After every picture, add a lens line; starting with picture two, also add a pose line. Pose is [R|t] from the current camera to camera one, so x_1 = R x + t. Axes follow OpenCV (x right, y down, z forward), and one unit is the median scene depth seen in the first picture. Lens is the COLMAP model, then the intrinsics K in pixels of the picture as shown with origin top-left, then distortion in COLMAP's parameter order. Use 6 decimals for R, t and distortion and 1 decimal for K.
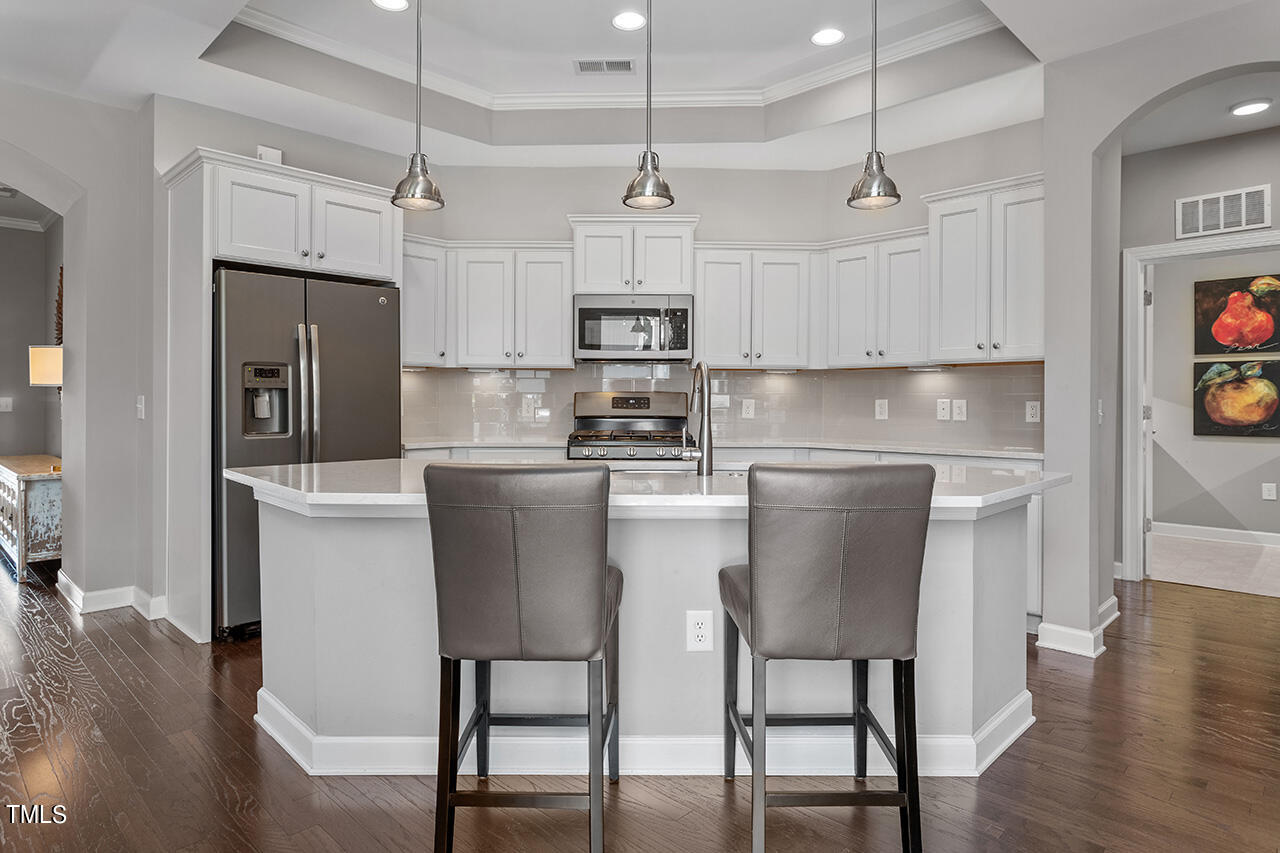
lens RADIAL K [[765.6, 0, 640.9], [0, 765.6, 416.9], [0, 0, 1]] dist [-0.003336, 0.001534]
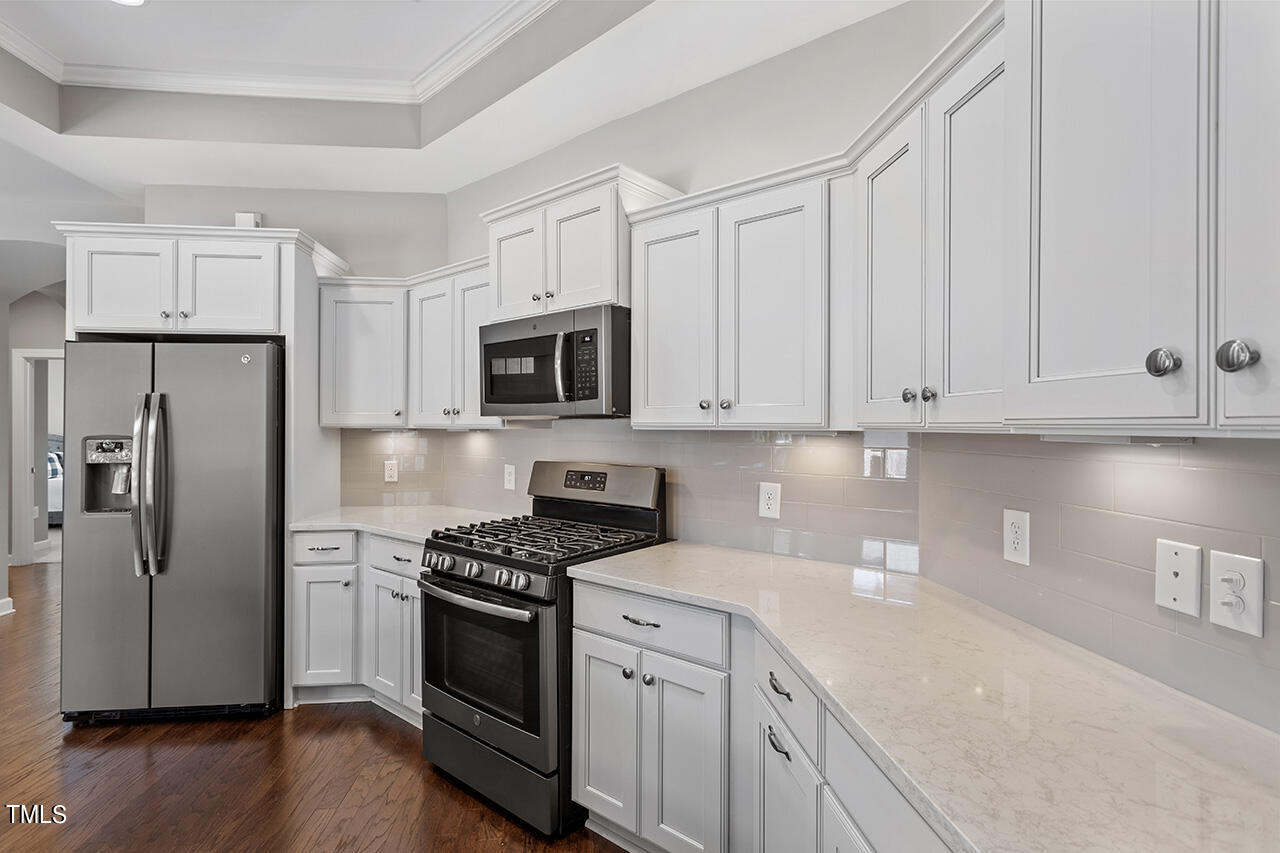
lens RADIAL K [[611.9, 0, 637.4], [0, 611.9, 426.9], [0, 0, 1]] dist [0.002881, -0.000264]
pose [[0.752323, -0.000391, -0.658794, 0.382014], [-0.008505, 0.999911, -0.010306, -0.061376], [0.658739, 0.013356, 0.752253, 0.660758]]
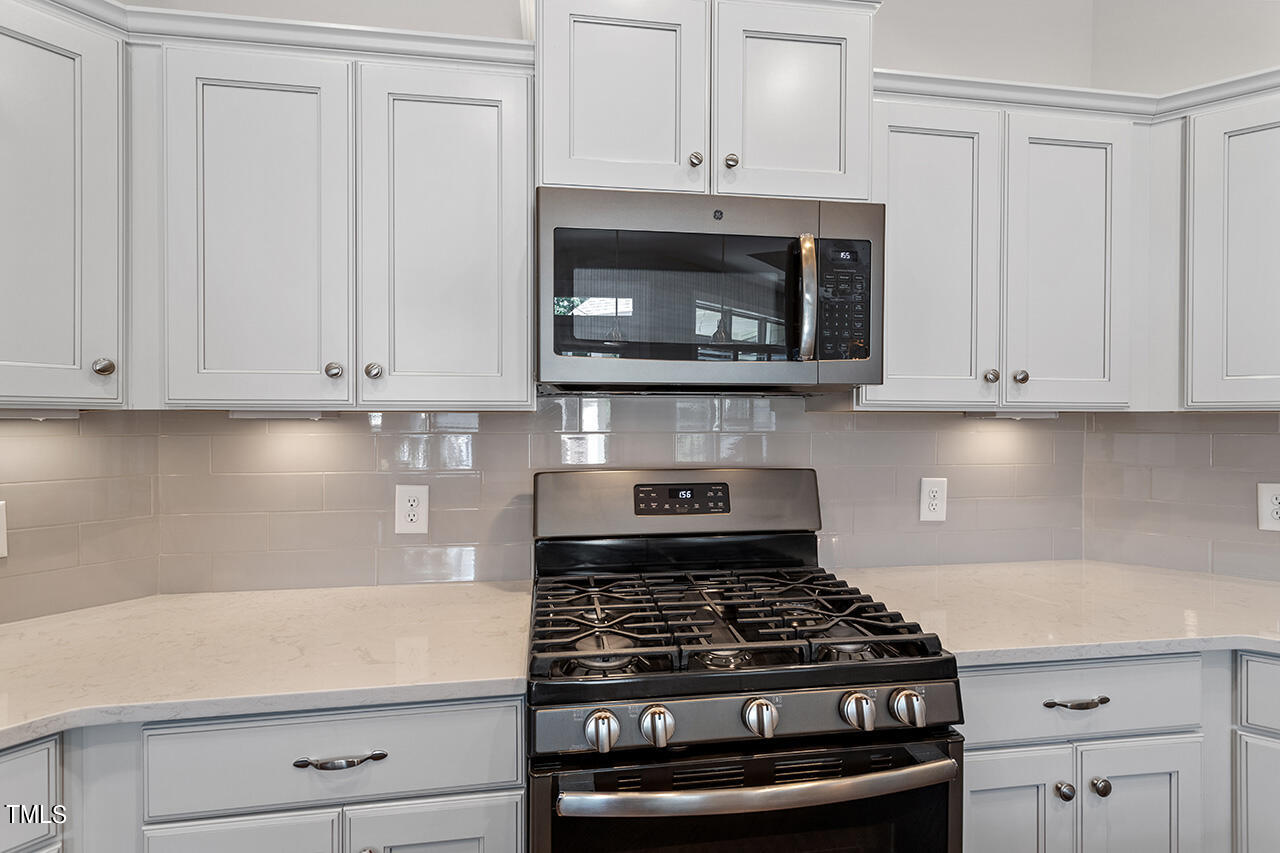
lens RADIAL K [[611.9, 0, 634.8], [0, 611.9, 425.0], [0, 0, 1]] dist [0.002881, -0.000264]
pose [[0.992895, -0.003858, 0.118927, -0.076785], [0.004551, 0.999974, -0.005558, -0.055994], [-0.118903, 0.006060, 0.992887, 0.724607]]
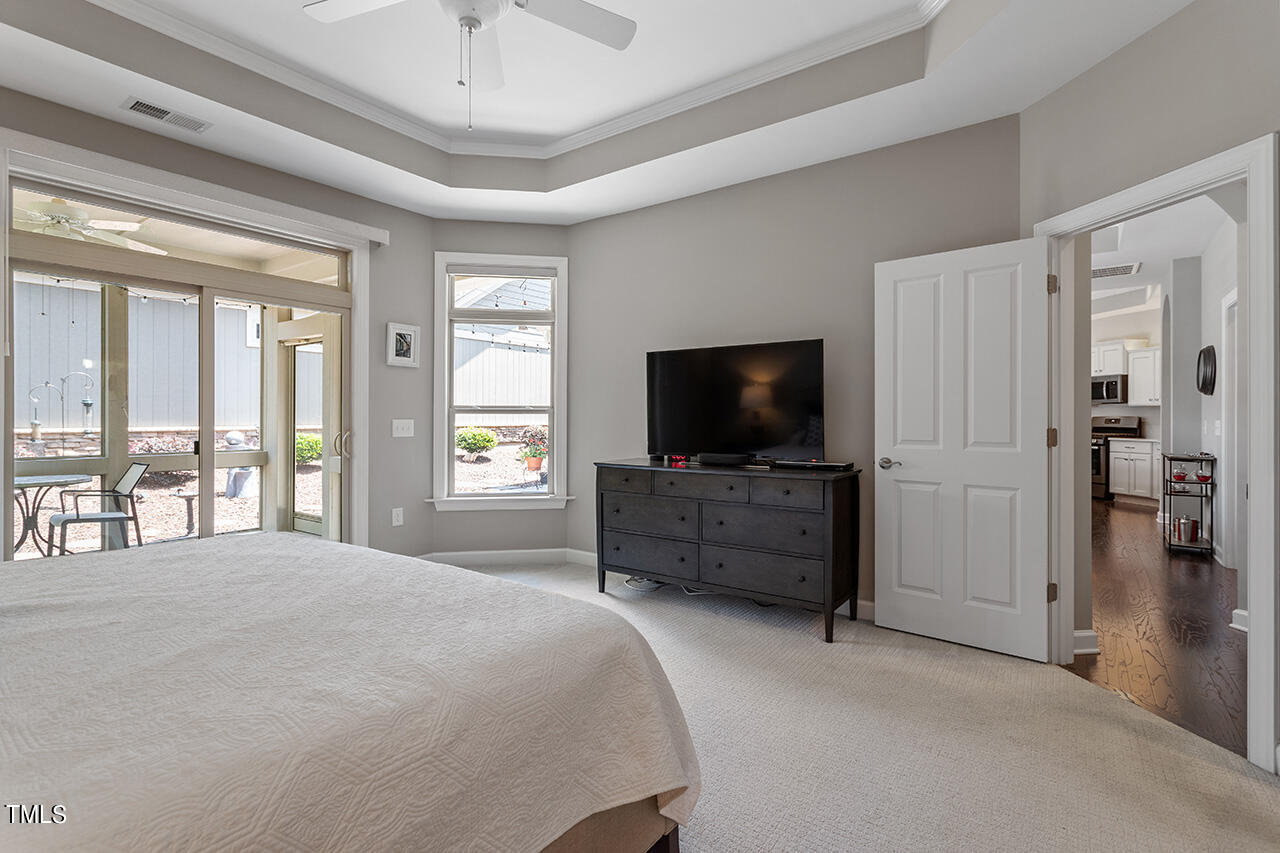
lens RADIAL K [[611.9, 0, 628.9], [0, 611.9, 424.5], [0, 0, 1]] dist [0.002881, -0.000264]
pose [[0.123719, 0.006408, -0.992297, 1.682860], [-0.011259, 0.999924, 0.005054, -0.001883], [0.992253, 0.010547, 0.123782, -0.675560]]
